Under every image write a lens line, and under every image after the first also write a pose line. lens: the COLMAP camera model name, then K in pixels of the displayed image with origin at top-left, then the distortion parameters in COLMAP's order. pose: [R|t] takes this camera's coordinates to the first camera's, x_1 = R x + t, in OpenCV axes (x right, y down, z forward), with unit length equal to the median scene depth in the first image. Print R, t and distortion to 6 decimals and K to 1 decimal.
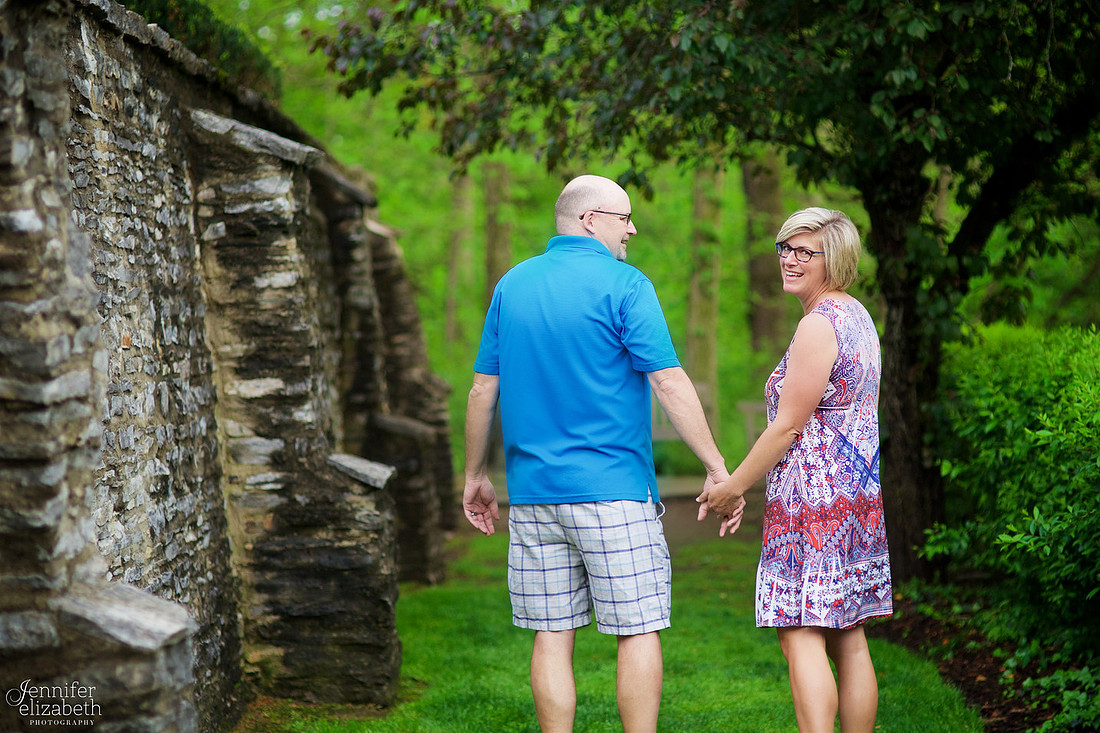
lens RADIAL K [[2997.8, 0, 561.0], [0, 2997.8, 413.9], [0, 0, 1]] dist [0.009193, 0.000000]
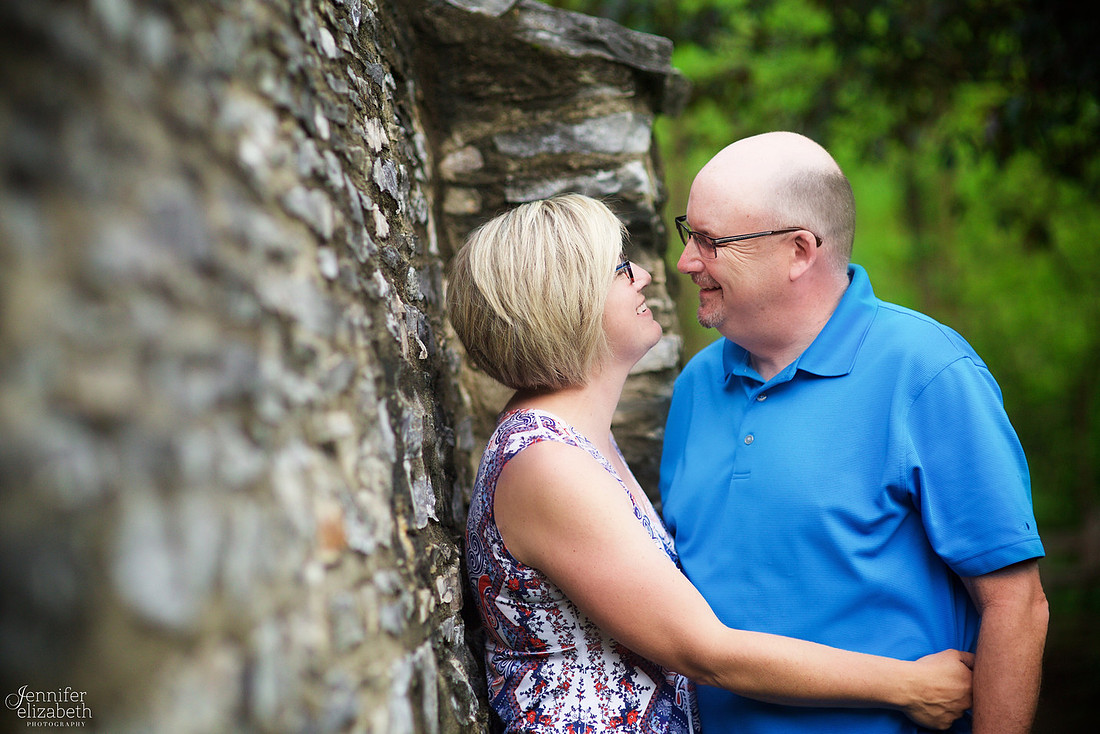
lens RADIAL K [[2997.8, 0, 550.8], [0, 2997.8, 365.9], [0, 0, 1]] dist [0.009193, 0.000000]
pose [[0.998346, -0.043198, -0.037938, -0.090221], [0.040850, 0.997325, -0.060616, -0.017876], [0.040455, 0.058966, 0.997440, 0.574485]]
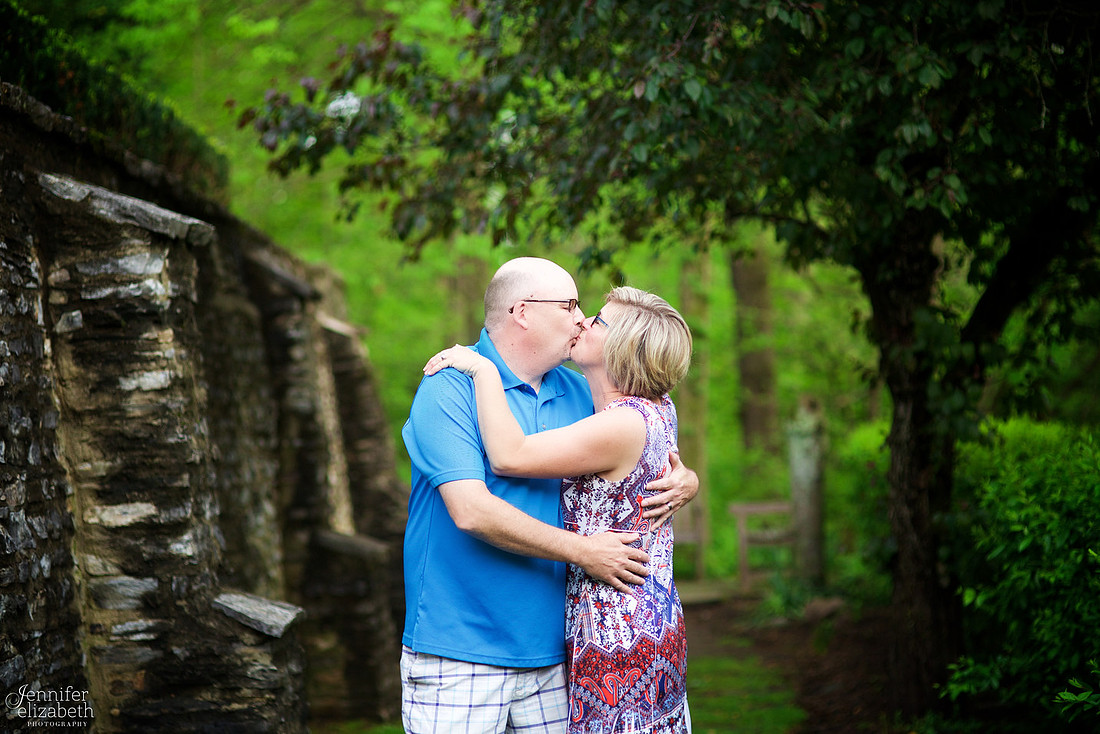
lens RADIAL K [[2997.8, 0, 503.9], [0, 2997.8, 350.6], [0, 0, 1]] dist [0.009193, 0.000000]
pose [[0.999761, -0.015259, -0.015650, 0.014278], [0.014381, 0.998399, -0.054705, -0.007091], [0.016459, 0.054467, 0.998380, 0.192828]]
